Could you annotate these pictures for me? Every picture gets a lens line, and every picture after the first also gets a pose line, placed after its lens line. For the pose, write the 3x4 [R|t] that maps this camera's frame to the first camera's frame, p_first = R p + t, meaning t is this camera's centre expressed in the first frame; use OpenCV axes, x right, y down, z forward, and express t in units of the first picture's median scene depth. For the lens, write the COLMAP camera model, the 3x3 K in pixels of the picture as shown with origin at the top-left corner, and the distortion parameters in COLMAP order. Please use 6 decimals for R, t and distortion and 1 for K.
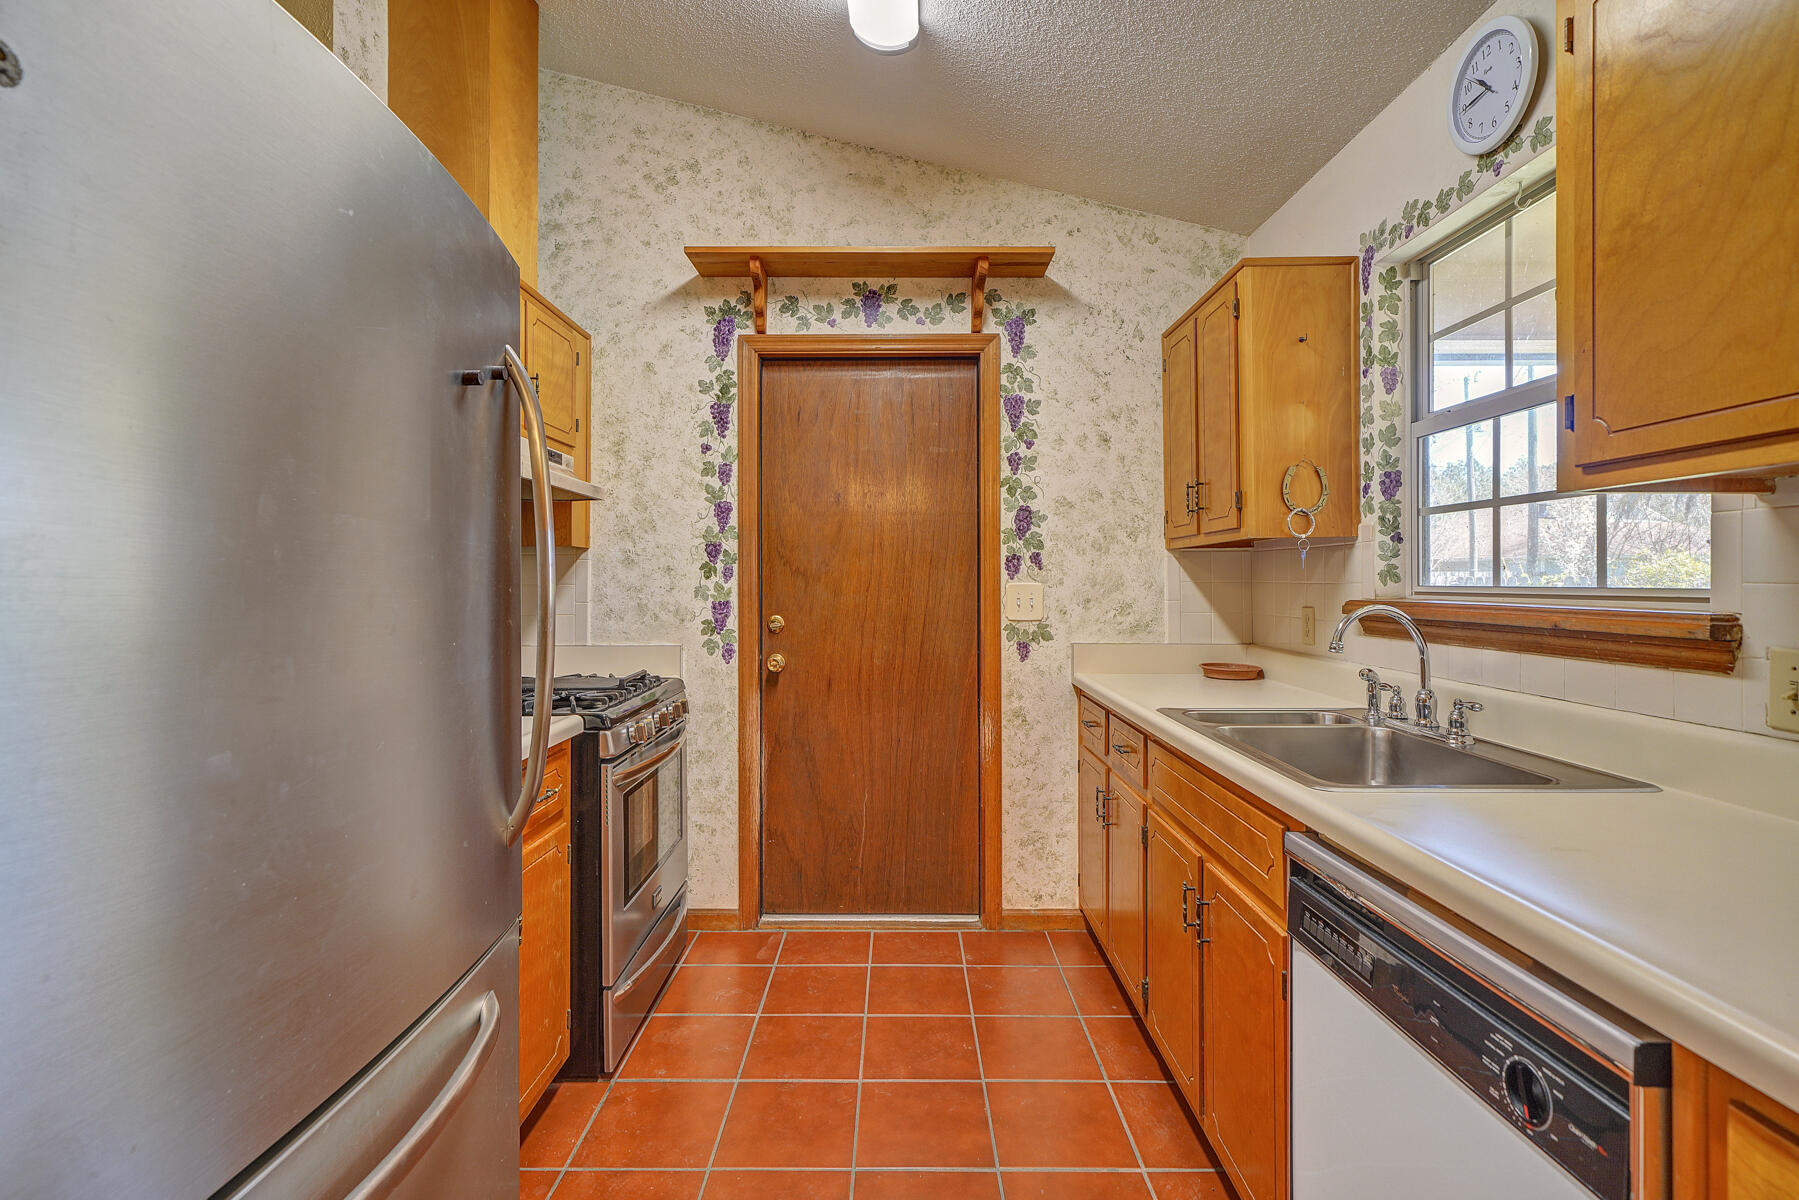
lens RADIAL K [[825.4, 0, 898.5], [0, 825.4, 580.2], [0, 0, 1]] dist [-0.001779, -0.000611]
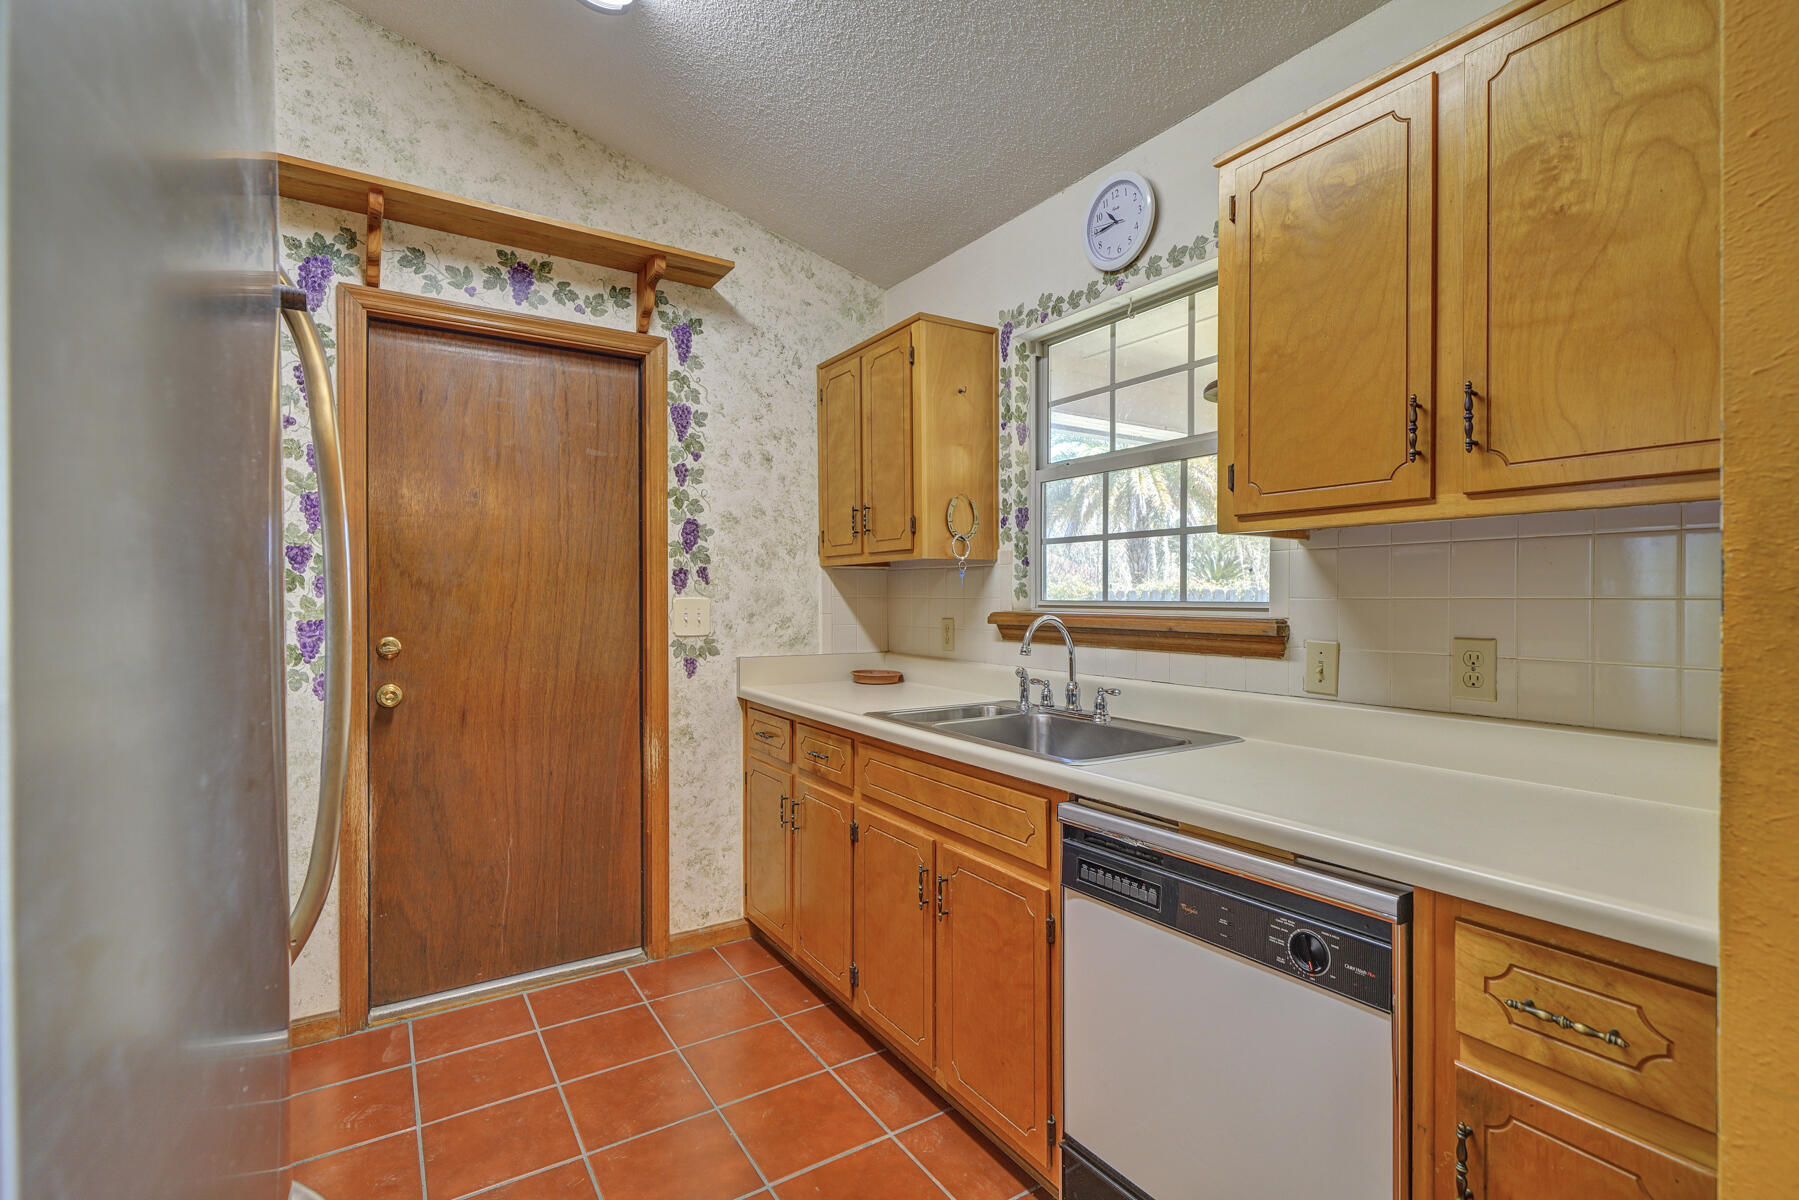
lens RADIAL K [[815.1, 0, 899.5], [0, 815.1, 600.0], [0, 0, 1]] dist [-0.000259, -0.000182]
pose [[0.839043, -0.000070, 0.544065, -0.166954], [-0.003059, 0.999984, 0.004847, 0.000643], [-0.544057, -0.005731, 0.839029, 0.054282]]
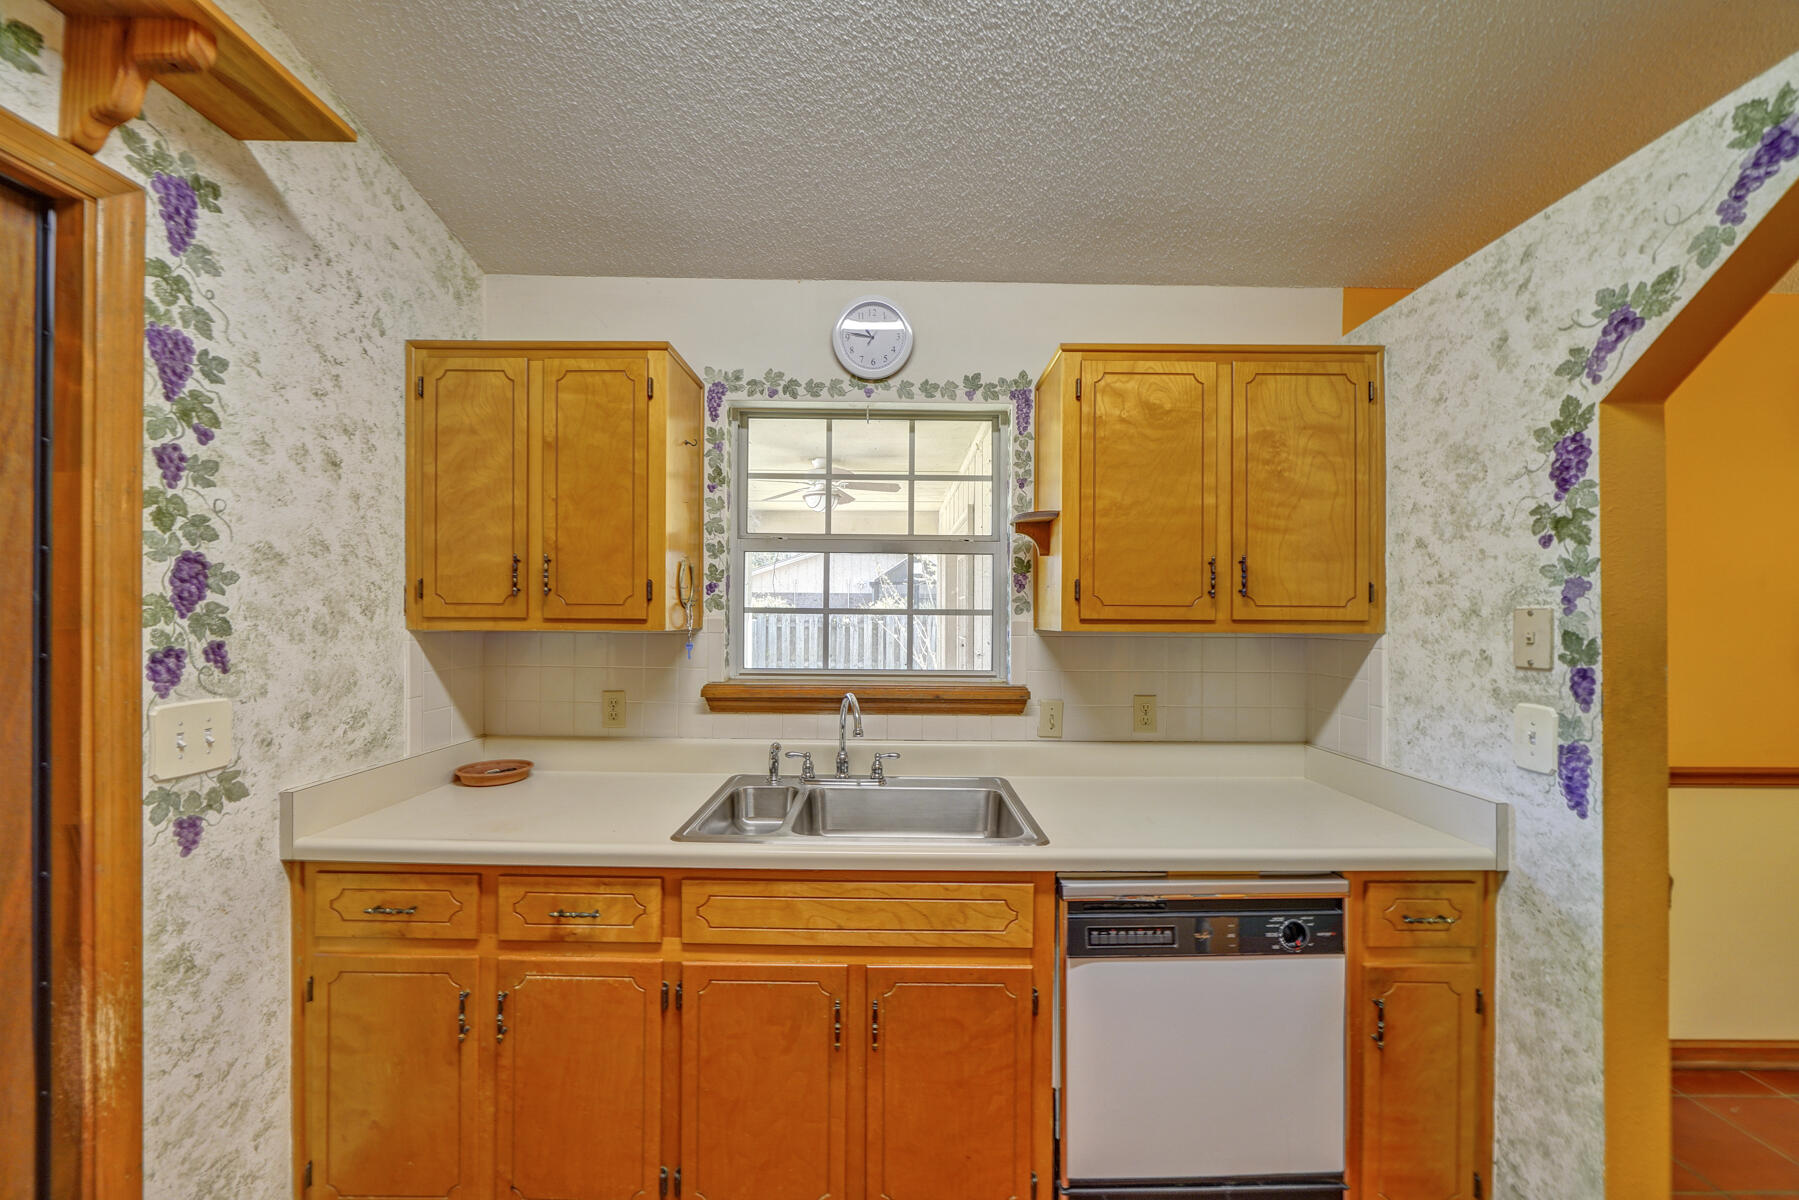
lens RADIAL K [[615.0, 0, 898.0], [0, 615.0, 613.8], [0, 0, 1]] dist [-0.006060, 0.000222]
pose [[-0.001991, 0.005835, 0.999981, -0.230919], [-0.010545, 0.999927, -0.005856, -0.054051], [-0.999942, -0.010556, -0.001929, 0.560824]]
